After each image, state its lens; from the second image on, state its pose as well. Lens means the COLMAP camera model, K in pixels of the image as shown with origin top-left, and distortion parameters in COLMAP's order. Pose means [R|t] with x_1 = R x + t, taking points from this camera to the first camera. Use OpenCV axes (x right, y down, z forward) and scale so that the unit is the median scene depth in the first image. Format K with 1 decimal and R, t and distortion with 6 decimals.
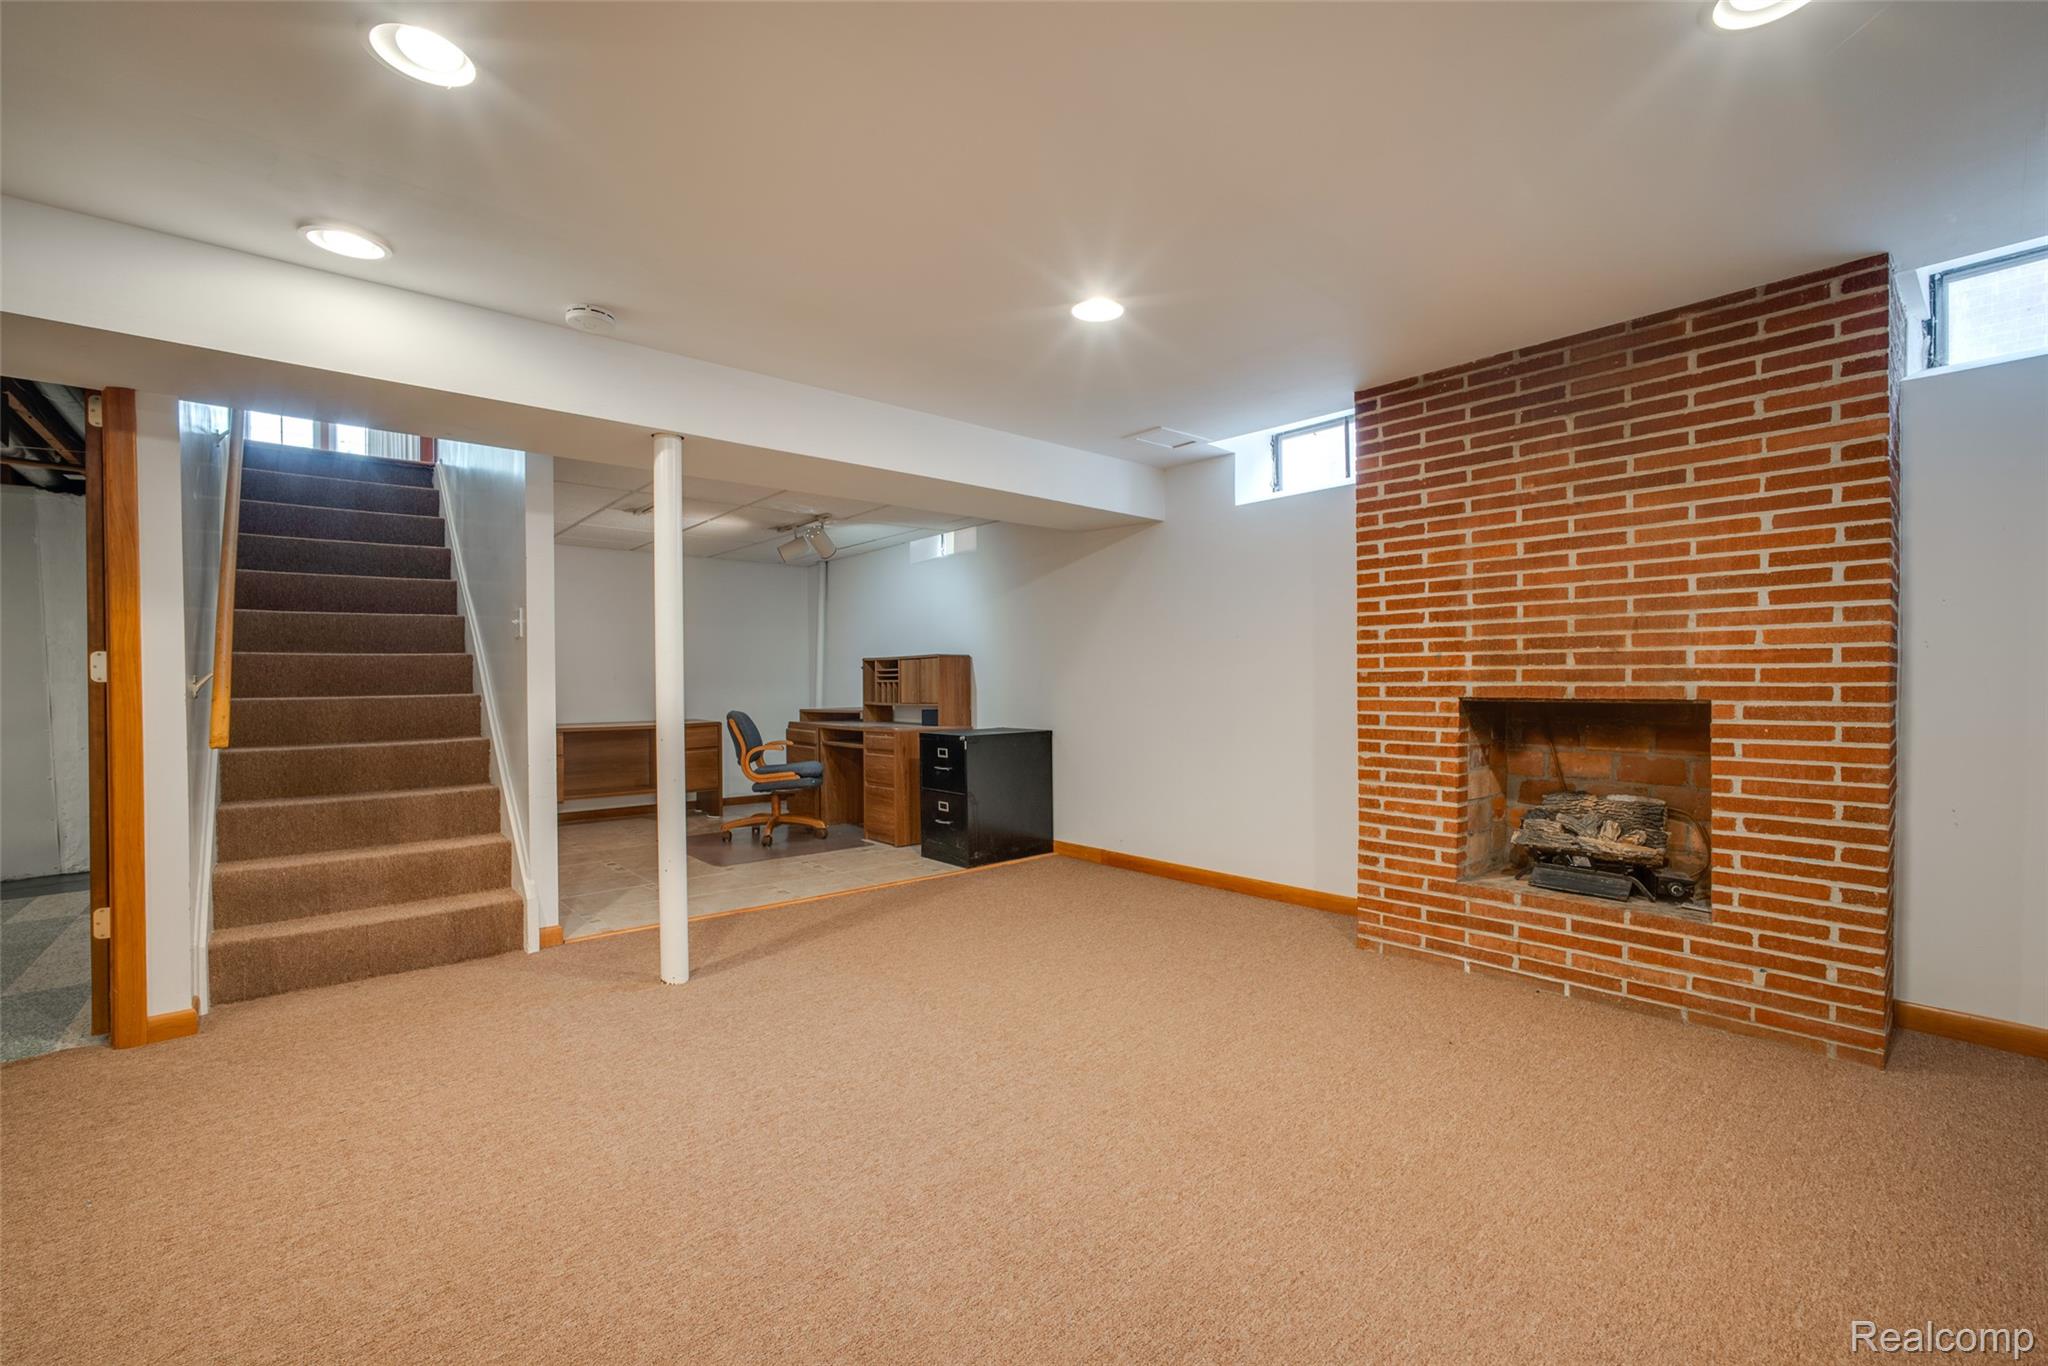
lens RADIAL K [[858.7, 0, 1023.9], [0, 858.7, 686.5], [0, 0, 1]] dist [-0.021268, 0.004739]
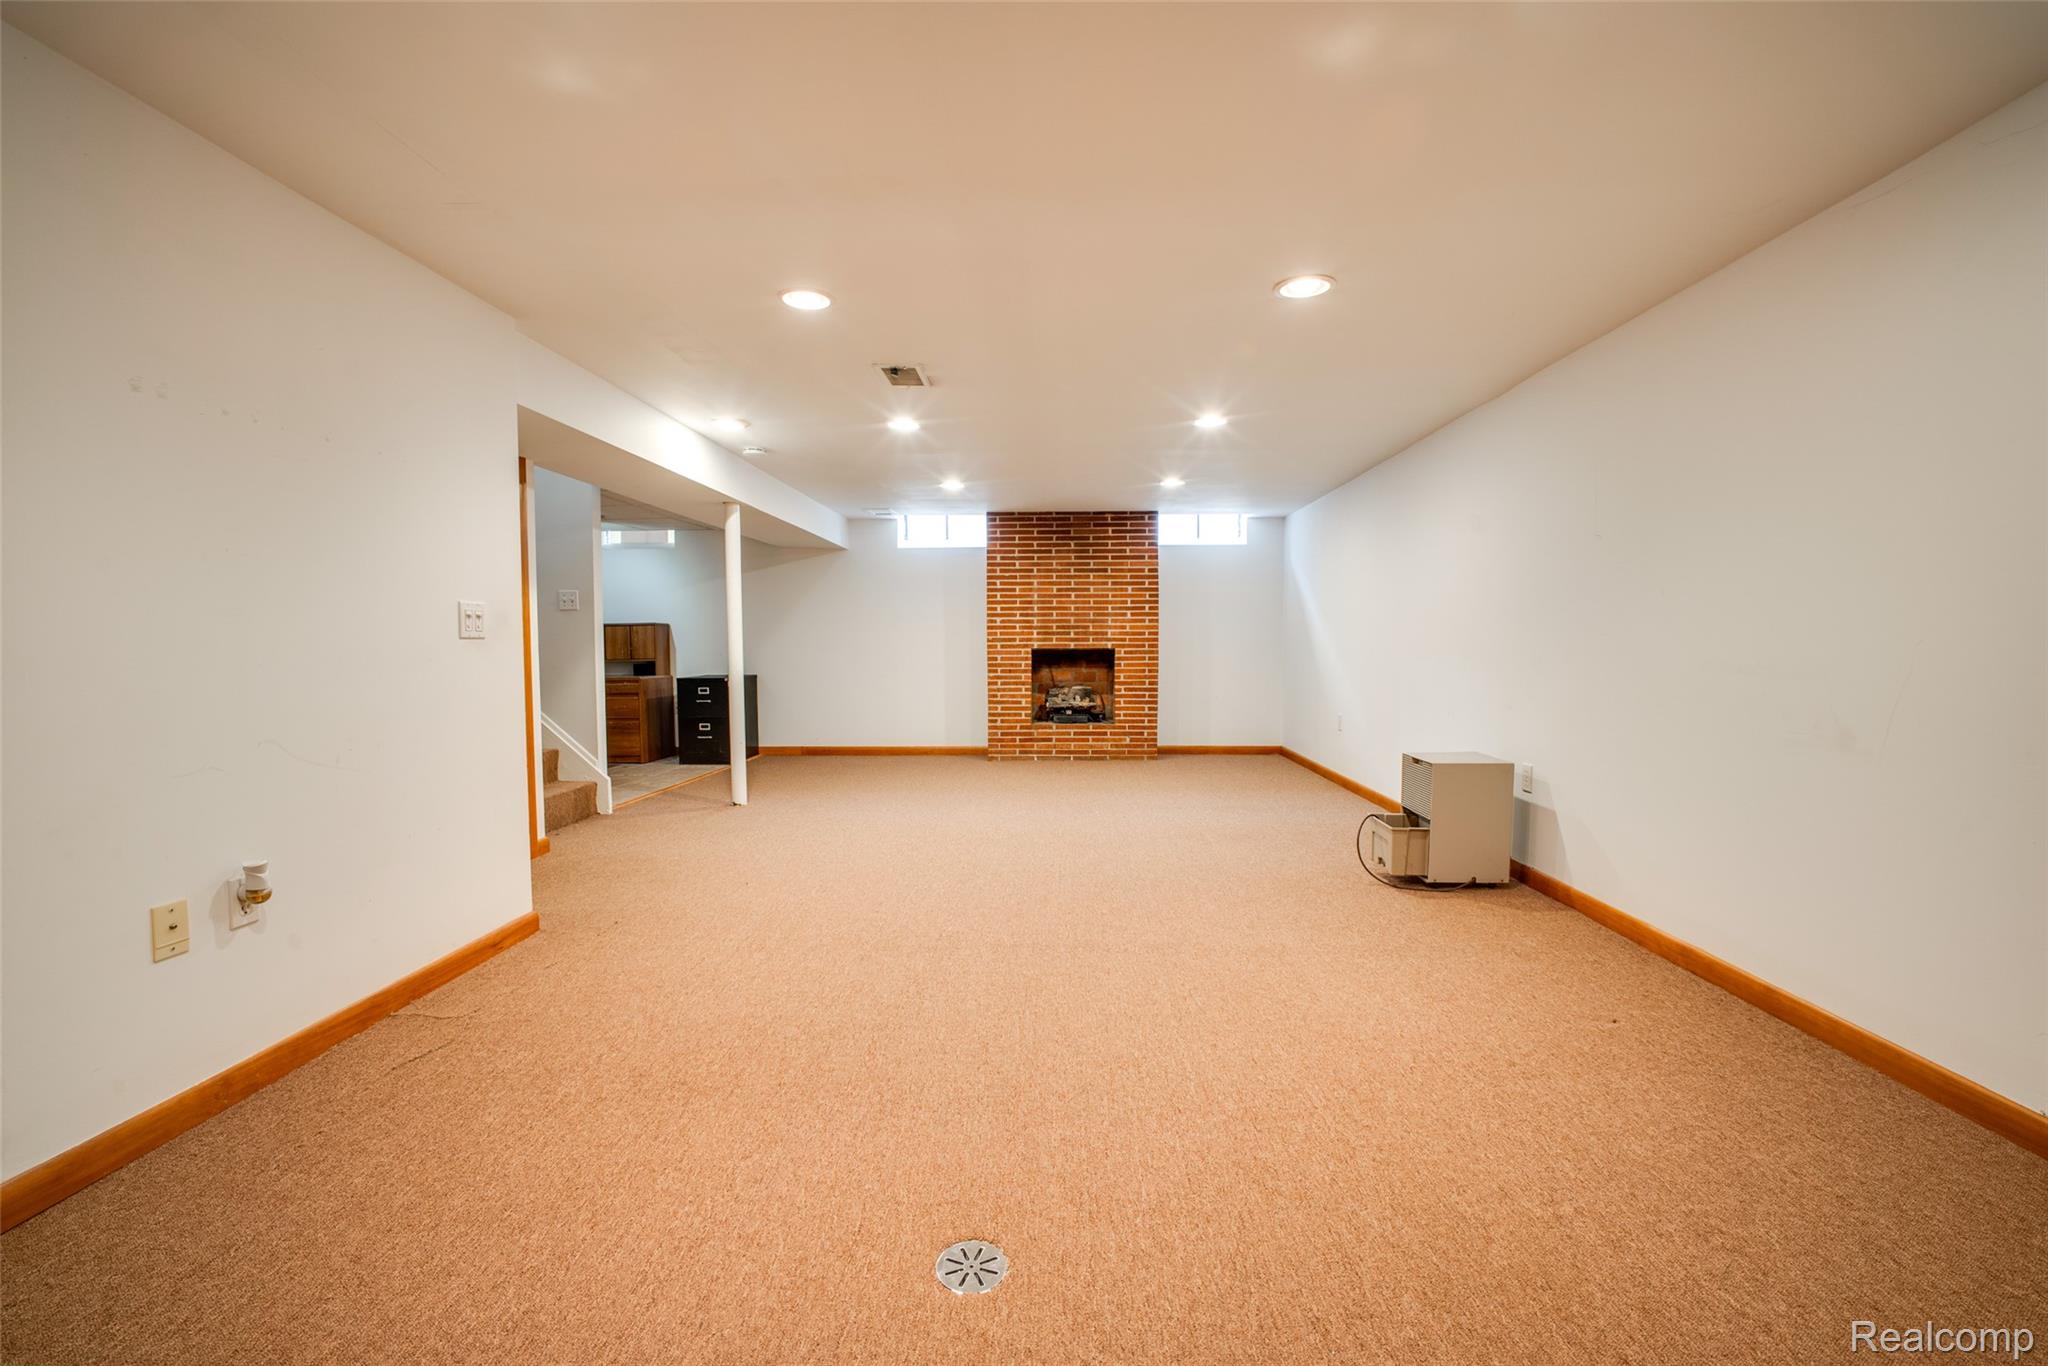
lens RADIAL K [[858.7, 0, 1025.1], [0, 858.7, 680.7], [0, 0, 1]] dist [-0.021268, 0.004739]
pose [[0.697429, -0.029487, 0.716047, -1.289778], [0.004488, 0.999313, 0.036781, 0.014388], [-0.716640, -0.022439, 0.697082, -0.713754]]
